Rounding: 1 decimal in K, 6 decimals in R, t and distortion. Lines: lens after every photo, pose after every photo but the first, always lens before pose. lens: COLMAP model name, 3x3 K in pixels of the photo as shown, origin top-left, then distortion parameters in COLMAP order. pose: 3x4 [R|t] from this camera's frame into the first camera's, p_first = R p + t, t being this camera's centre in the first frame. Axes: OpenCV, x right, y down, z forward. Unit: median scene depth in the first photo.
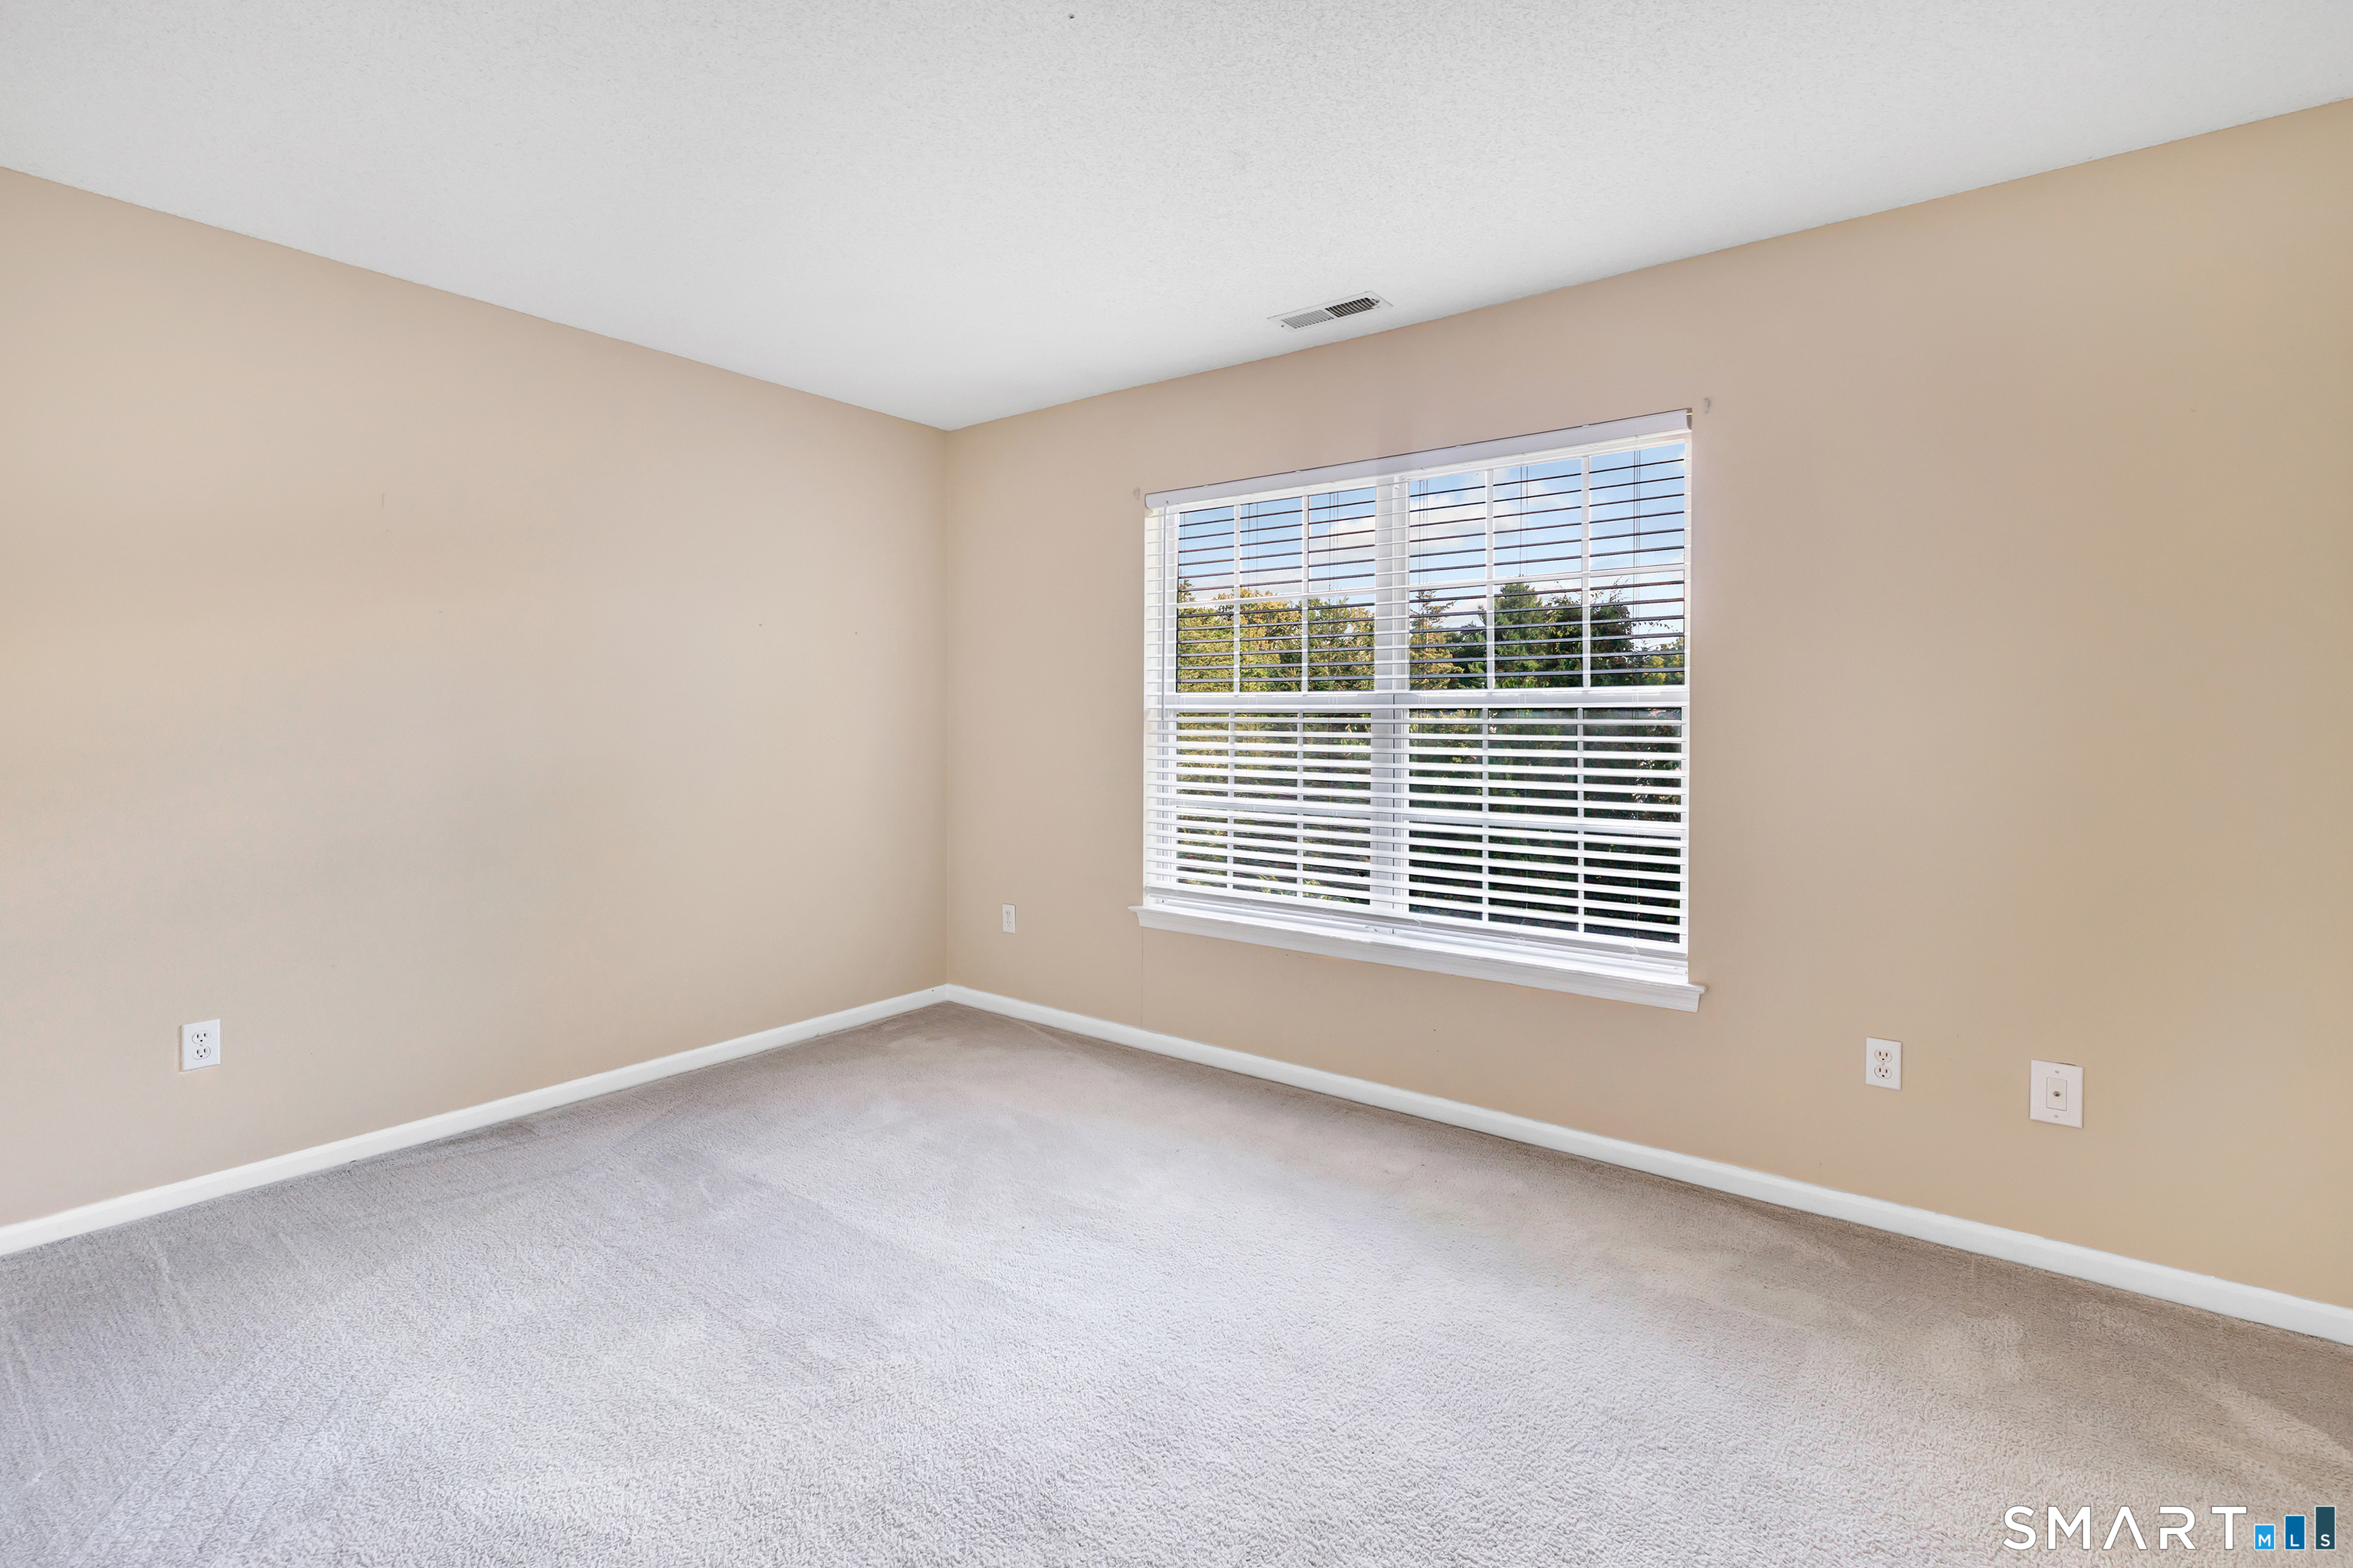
lens RADIAL K [[1061.5, 0, 1174.3], [0, 1061.5, 713.4], [0, 0, 1]] dist [-0.039578, 0.000075]
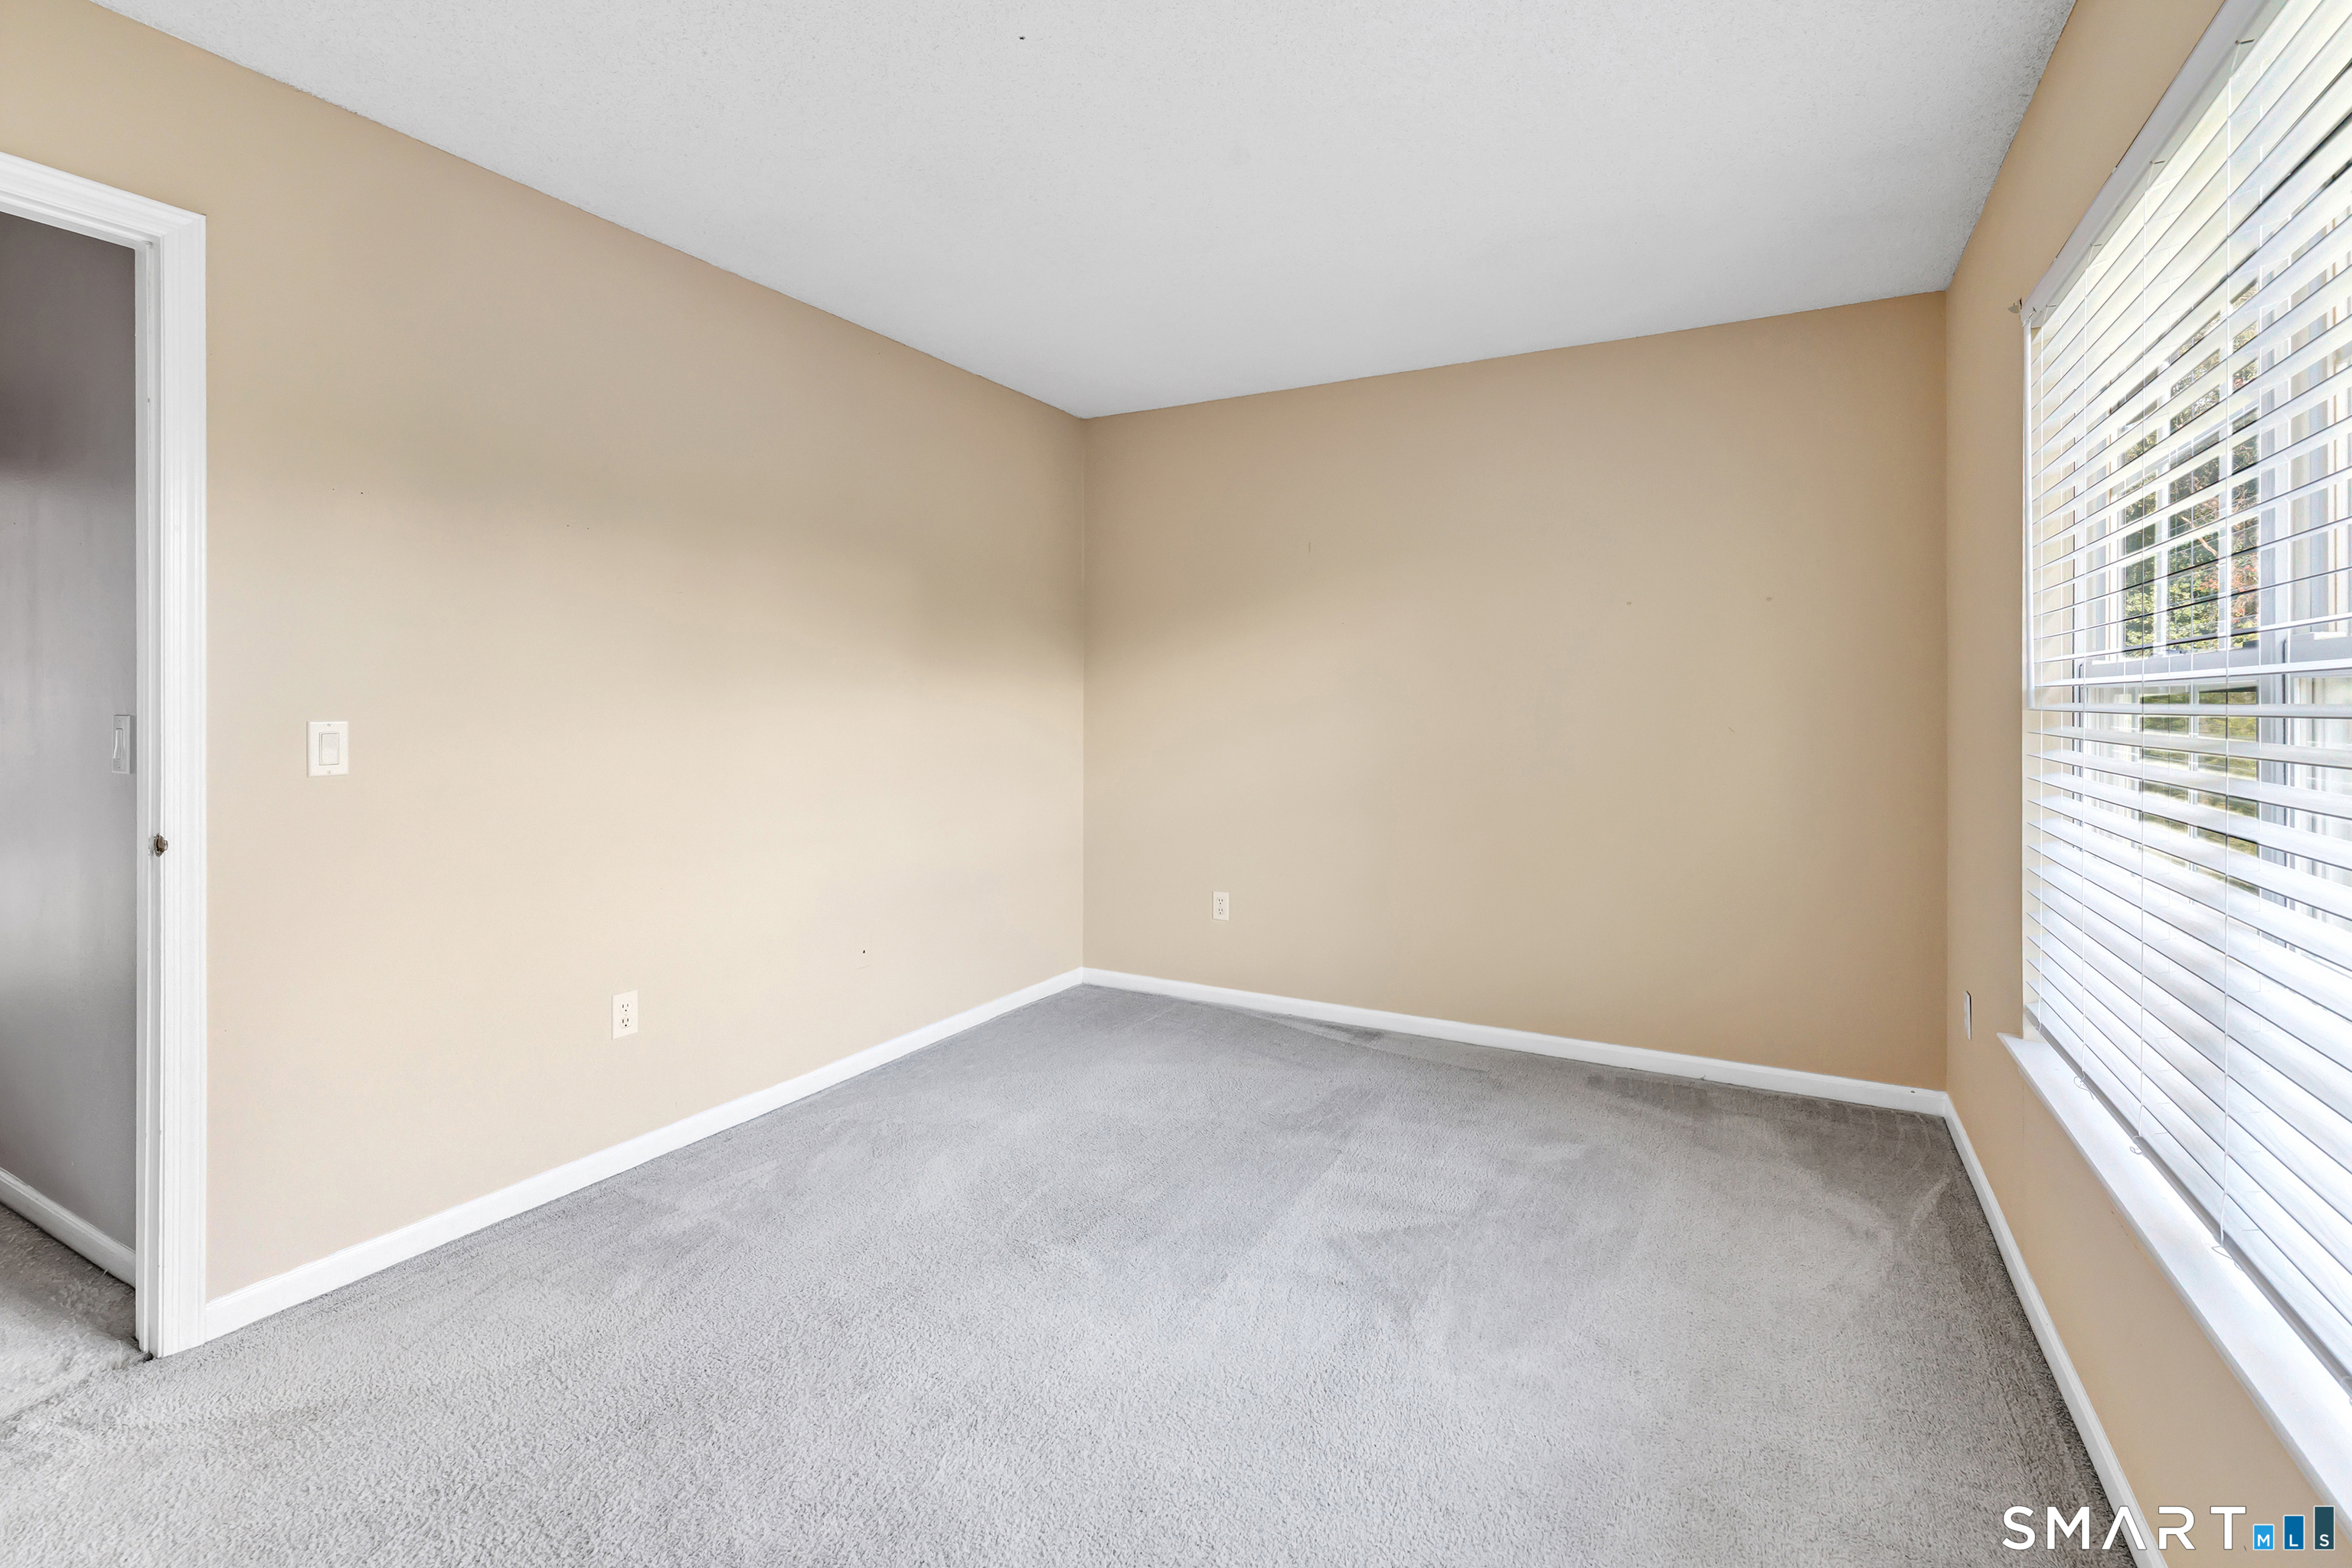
lens RADIAL K [[1059.2, 0, 1182.4], [0, 1059.2, 720.3], [0, 0, 1]] dist [-0.004293, 0.000169]
pose [[0.152348, 0.019124, -0.988142, 0.491495], [-0.006910, 0.999809, 0.018285, 0.005929], [0.988303, 0.004043, 0.152451, 0.519672]]
